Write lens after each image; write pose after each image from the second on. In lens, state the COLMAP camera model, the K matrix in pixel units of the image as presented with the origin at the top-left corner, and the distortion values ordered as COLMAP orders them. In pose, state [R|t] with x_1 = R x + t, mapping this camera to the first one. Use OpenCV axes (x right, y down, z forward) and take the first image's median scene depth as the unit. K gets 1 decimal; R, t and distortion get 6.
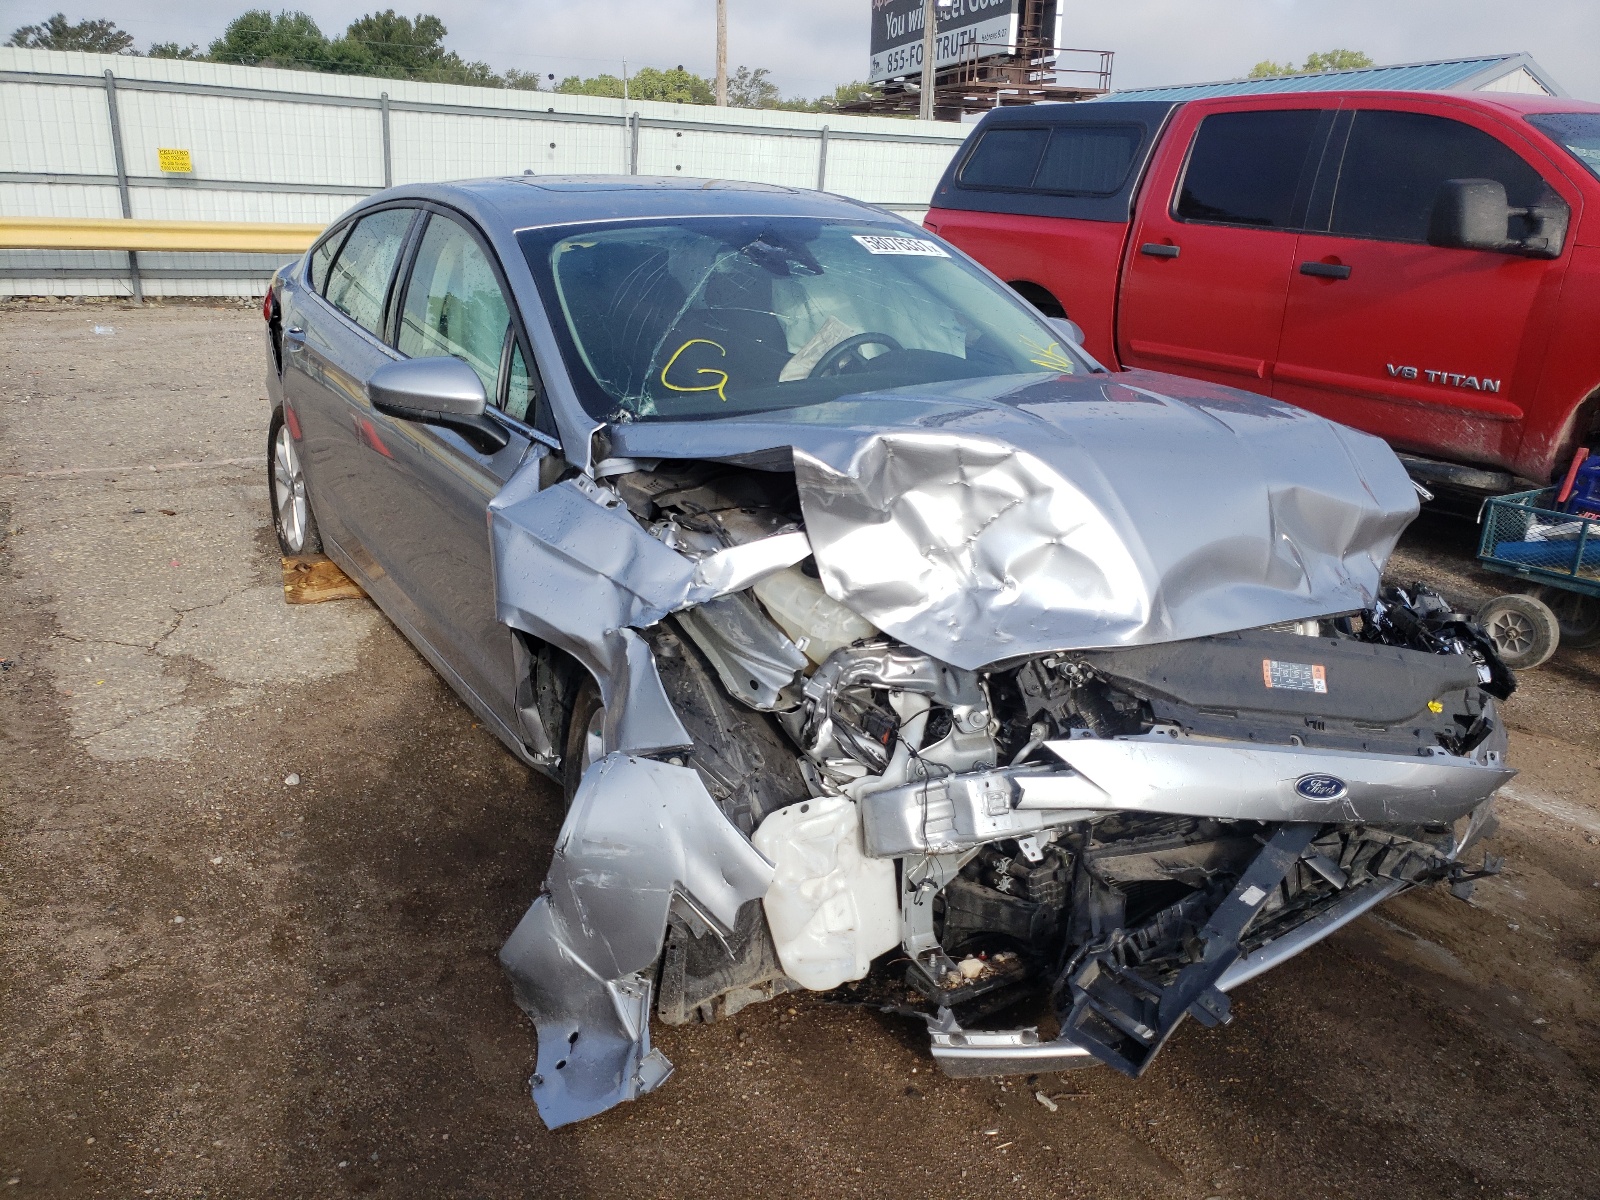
lens RADIAL K [[1293.1, 0, 801.3], [0, 1293.1, 593.7], [0, 0, 1]] dist [0.019699, 0.000462]
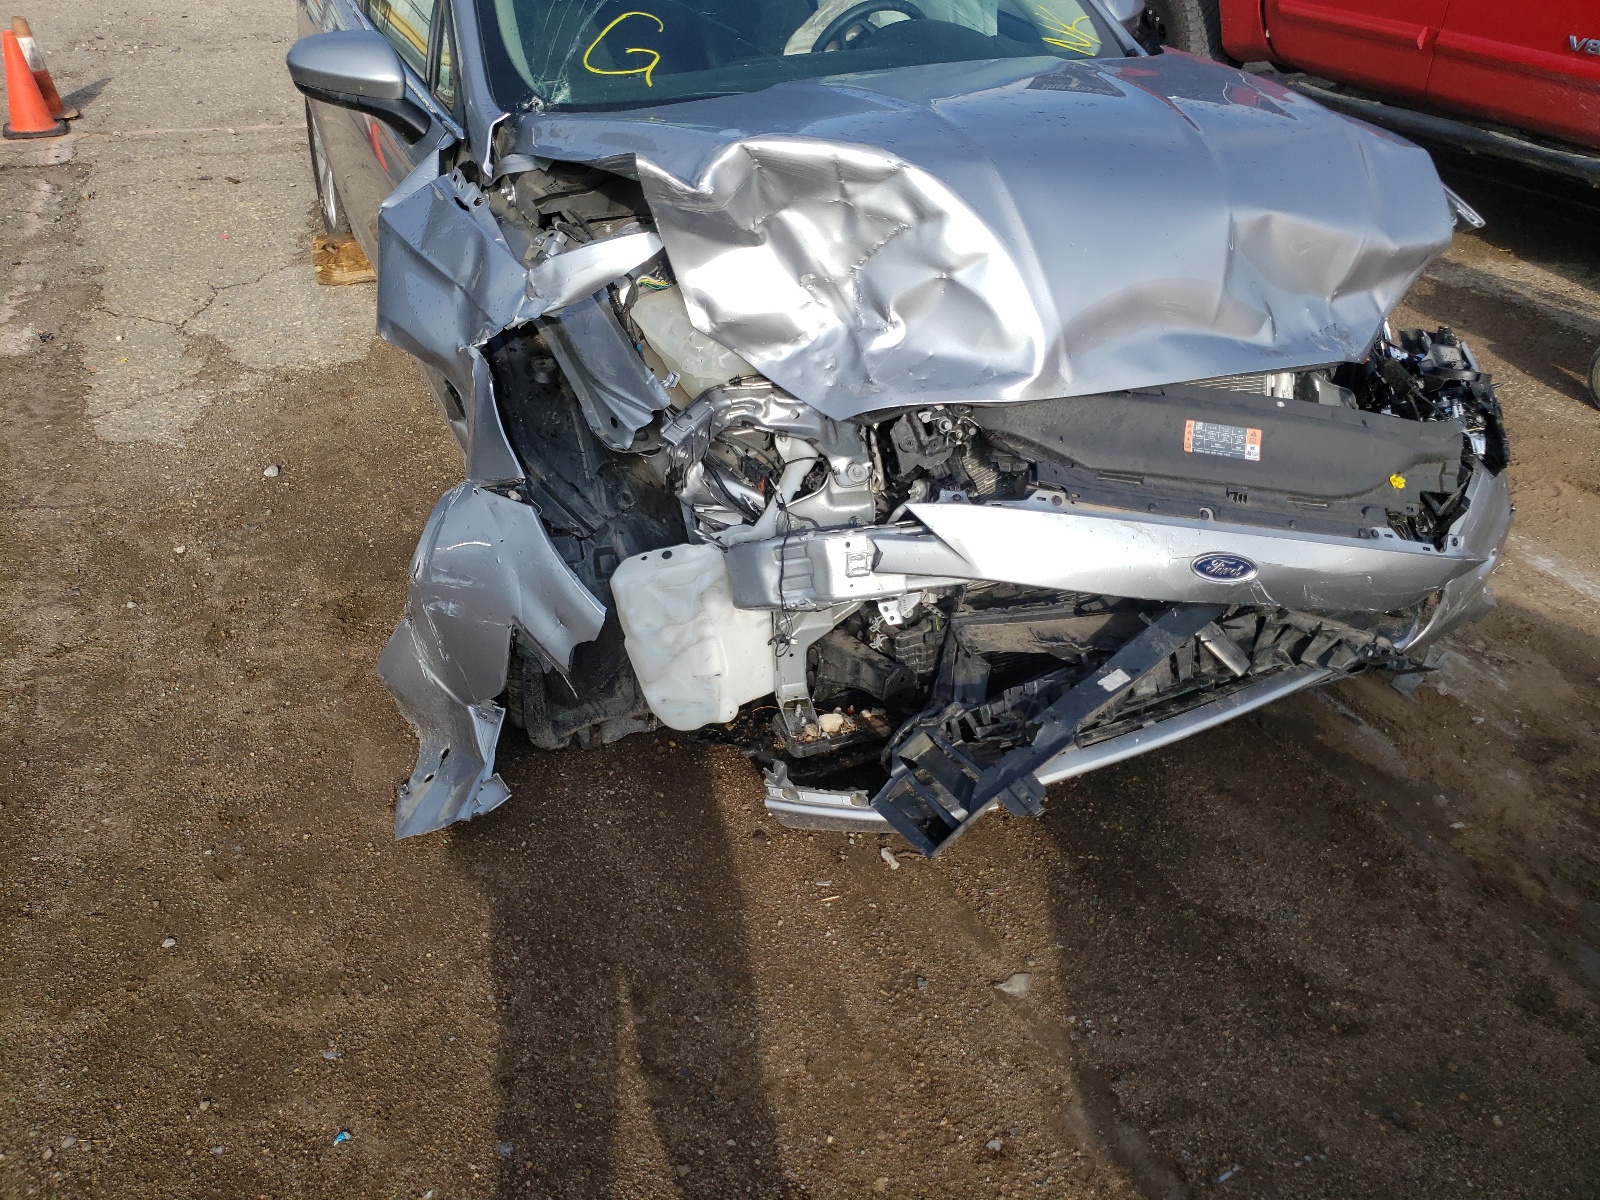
lens RADIAL K [[1293.1, 0, 801.3], [0, 1293.1, 593.7], [0, 0, 1]] dist [0.019699, 0.000462]
pose [[0.987618, 0.073141, -0.138782, 0.226126], [-0.036750, 0.967912, 0.248587, -0.043826], [0.152511, -0.240408, 0.958616, 0.086882]]
